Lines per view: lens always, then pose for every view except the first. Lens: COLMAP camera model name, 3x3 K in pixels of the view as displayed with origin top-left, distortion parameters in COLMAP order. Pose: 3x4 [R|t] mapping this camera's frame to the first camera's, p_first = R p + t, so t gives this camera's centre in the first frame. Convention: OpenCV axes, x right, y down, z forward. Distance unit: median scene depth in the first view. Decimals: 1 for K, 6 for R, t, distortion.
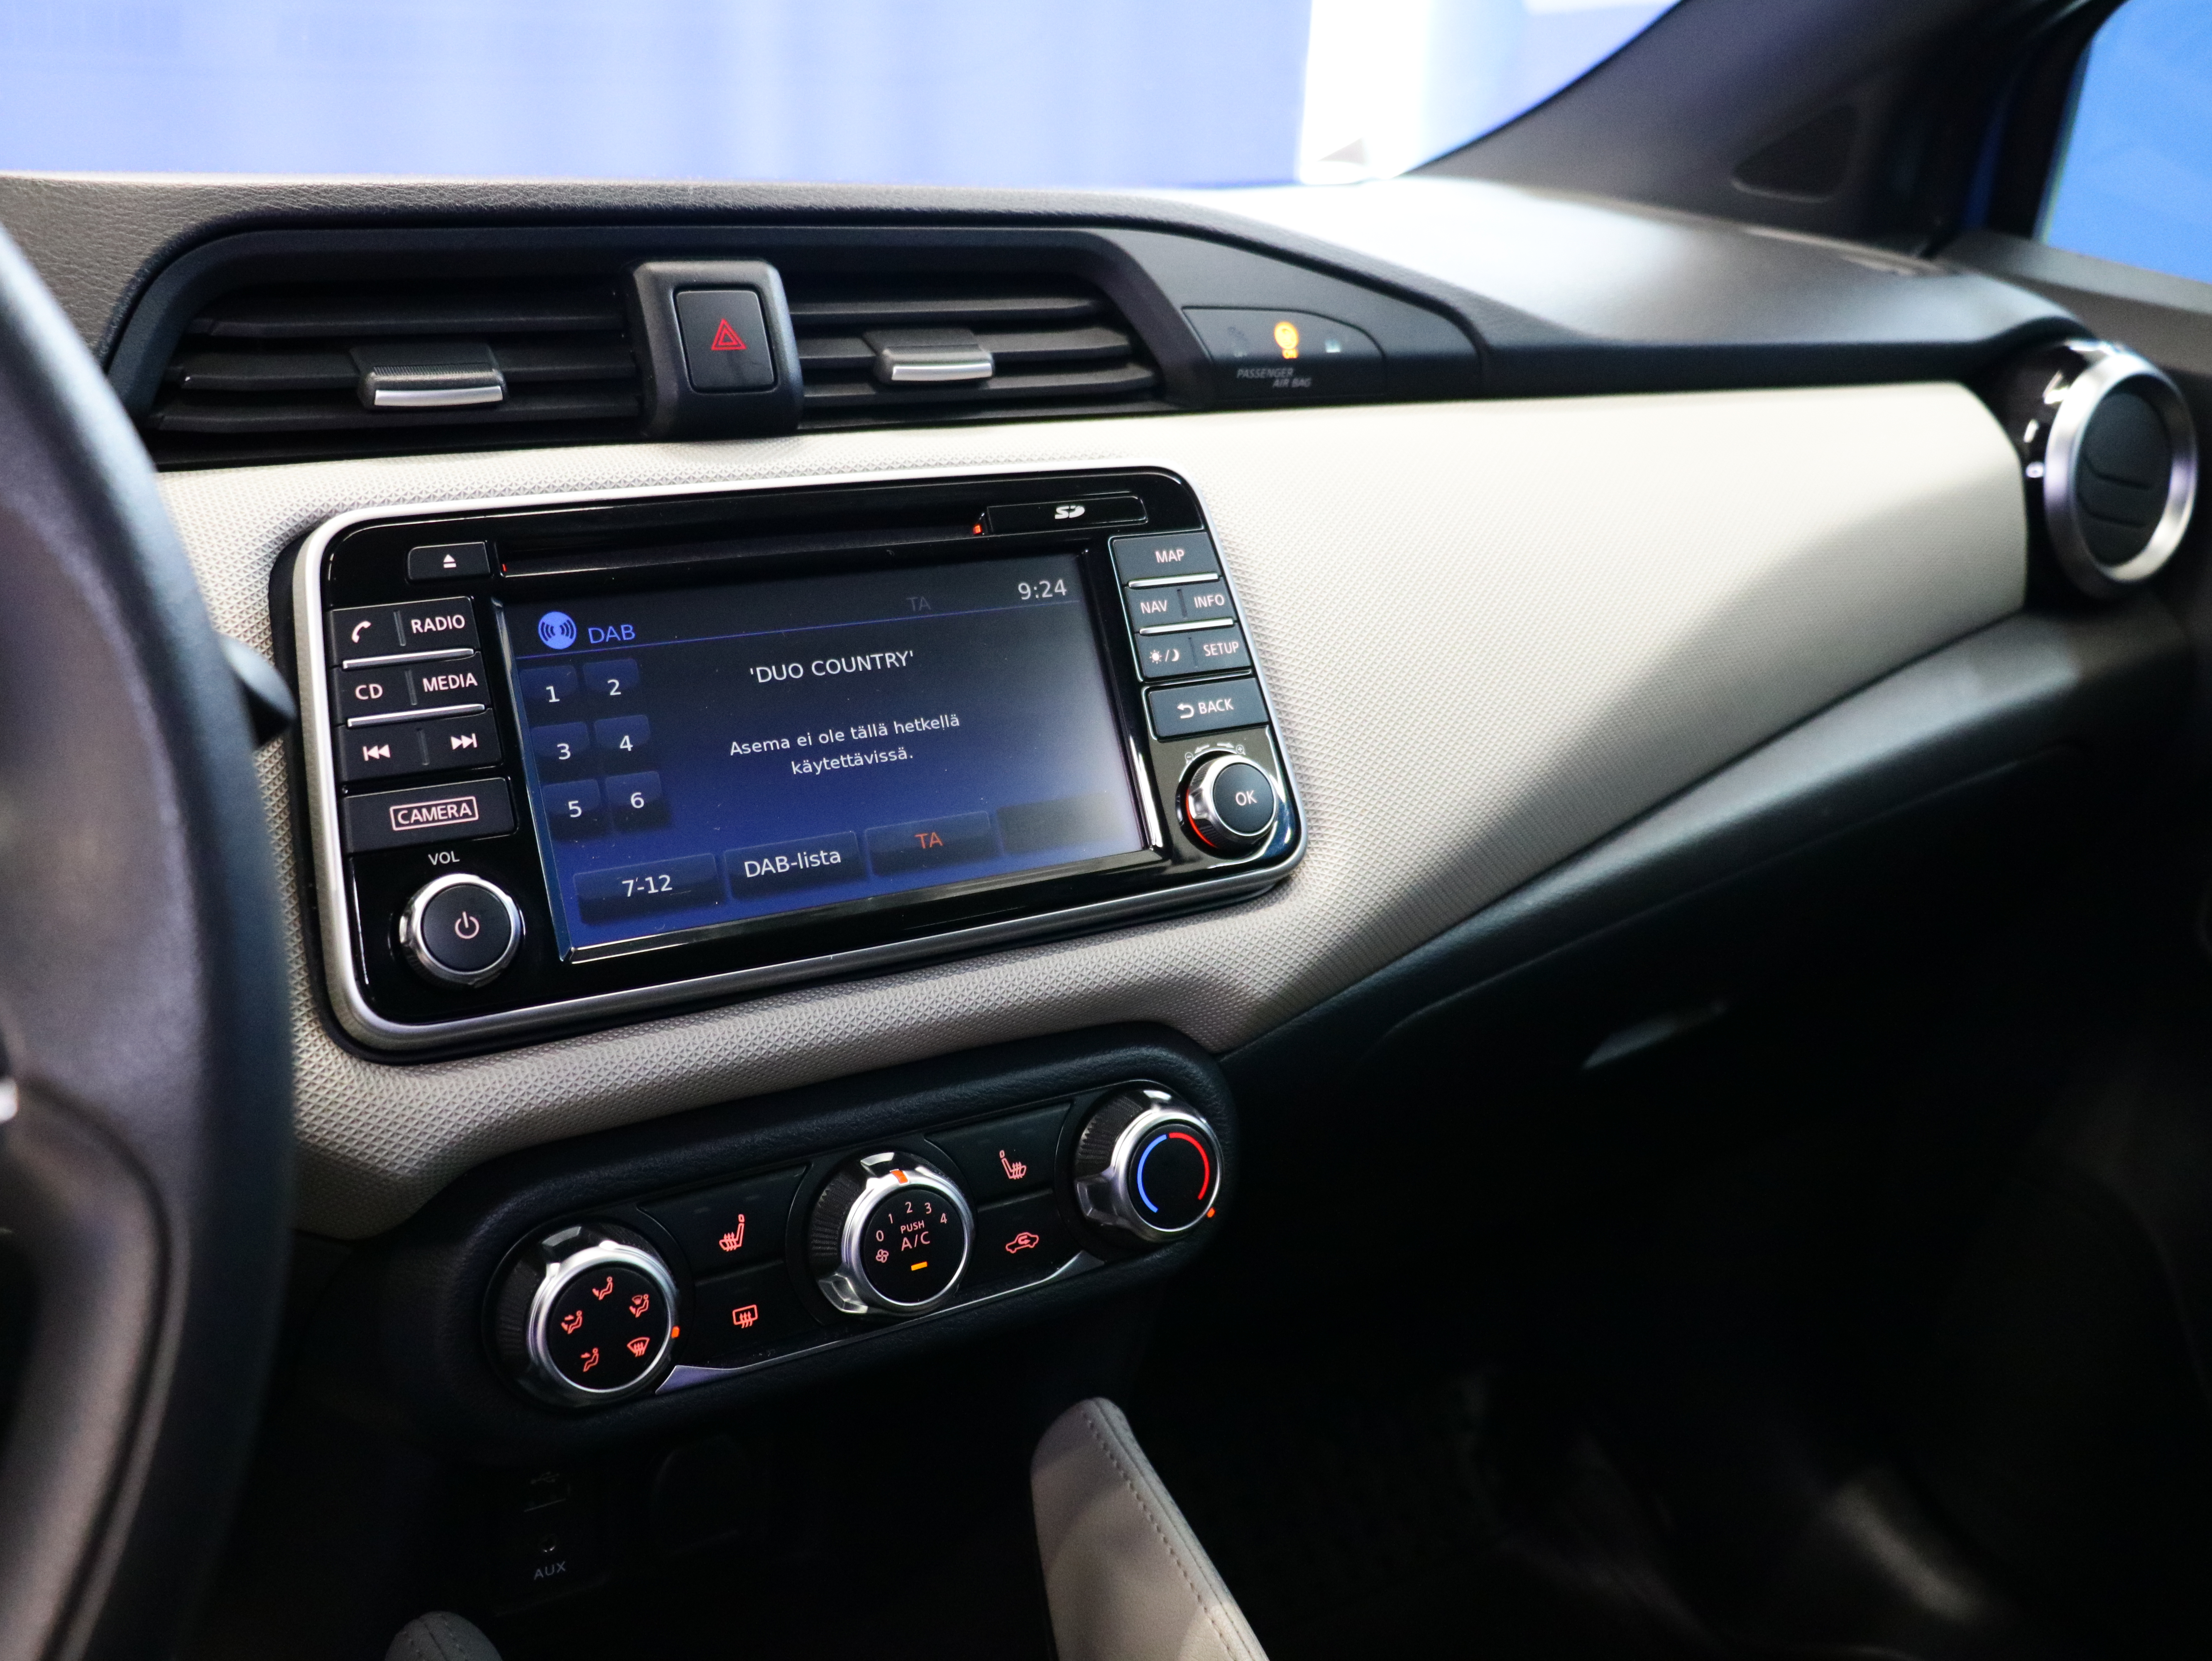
lens RADIAL K [[2151.3, 0, 1108.0], [0, 2151.3, 813.2], [0, 0, 1]] dist [-0.022670, 0.000000]
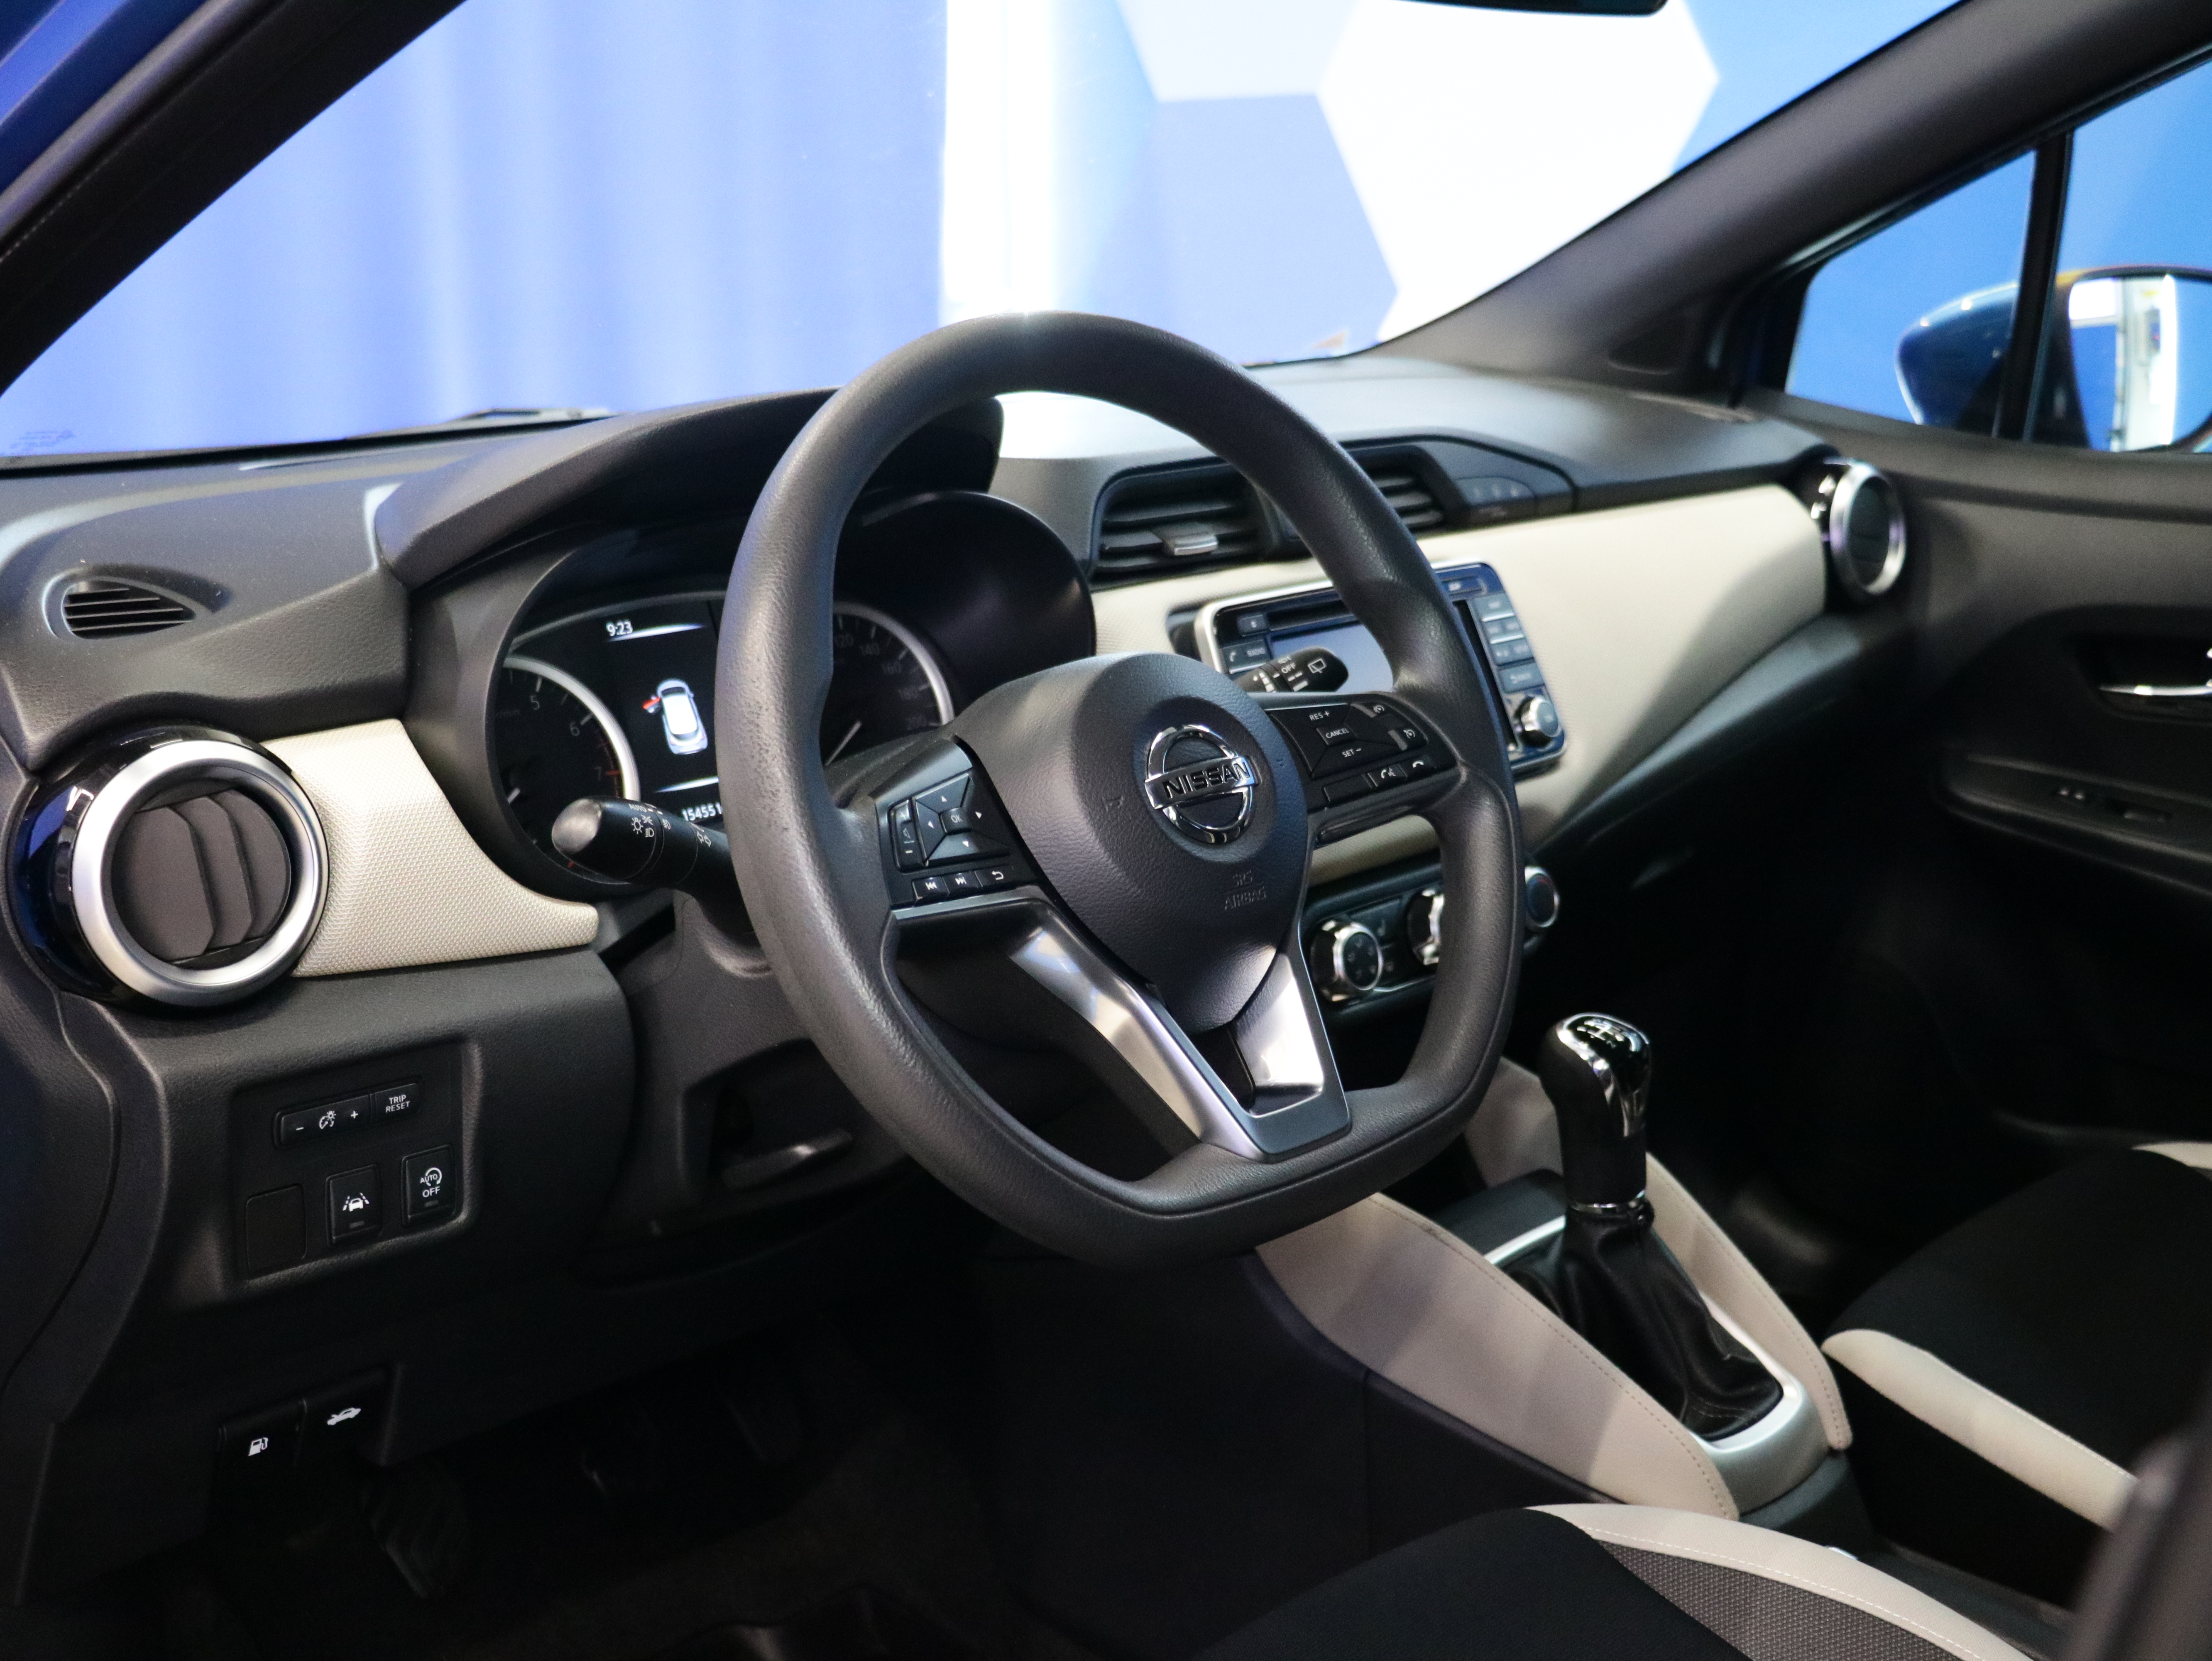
lens RADIAL K [[2461.3, 0, 1102.7], [0, 2461.3, 824.4], [0, 0, 1]] dist [-0.029373, 0.000000]
pose [[0.974445, -0.082524, 0.208918, -0.905951], [0.092229, 0.995045, -0.037129, 0.150985], [-0.204819, 0.055448, 0.977228, -1.286375]]
